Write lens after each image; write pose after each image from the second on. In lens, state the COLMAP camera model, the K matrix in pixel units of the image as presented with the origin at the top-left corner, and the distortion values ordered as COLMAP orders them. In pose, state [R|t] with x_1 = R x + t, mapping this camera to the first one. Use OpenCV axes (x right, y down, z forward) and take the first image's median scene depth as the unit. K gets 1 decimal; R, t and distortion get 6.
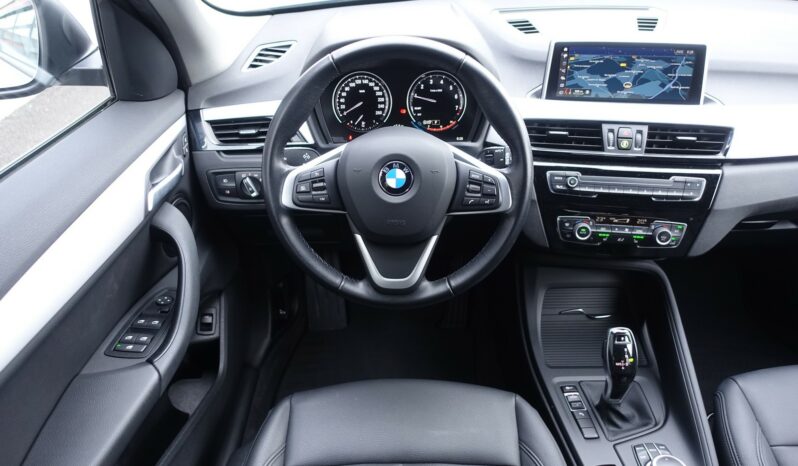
lens RADIAL K [[550.7, 0, 399.0], [0, 550.7, 233.0], [0, 0, 1]] dist [-0.004404, 0.003398]
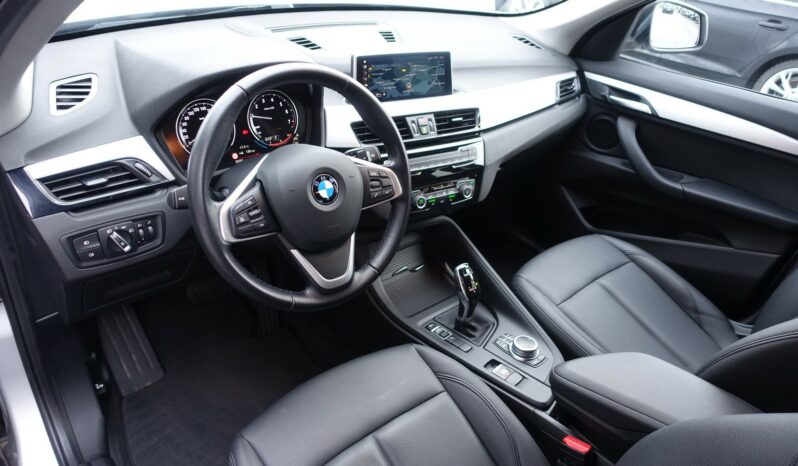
lens RADIAL K [[550.7, 0, 399.0], [0, 550.7, 233.0], [0, 0, 1]] dist [-0.004404, 0.003398]
pose [[0.746470, -0.263527, 0.611013, -0.488851], [0.261790, 0.960494, 0.094430, -0.065189], [-0.611759, 0.089468, 0.785968, 0.029748]]
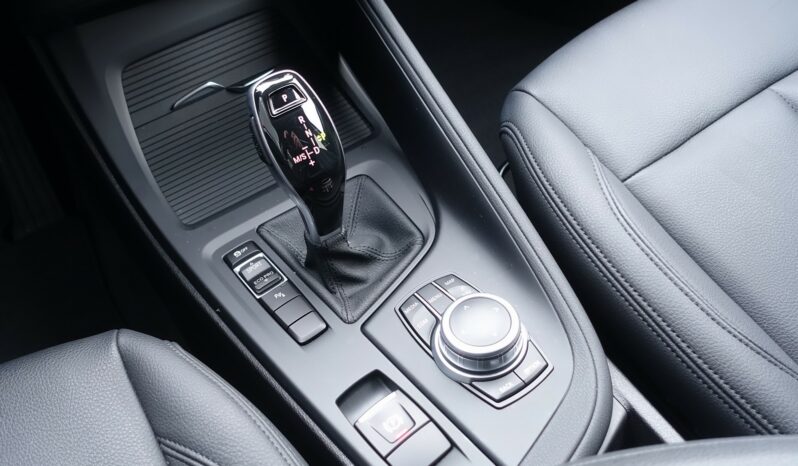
lens RADIAL K [[710.3, 0, 399.0], [0, 710.3, 233.0], [0, 0, 1]] dist [-0.002429, 0.000501]
pose [[0.825038, -0.452679, 0.338223, 0.237523], [0.349757, 0.879197, 0.323547, 0.131606], [-0.443827, -0.148643, 0.883698, 0.453602]]
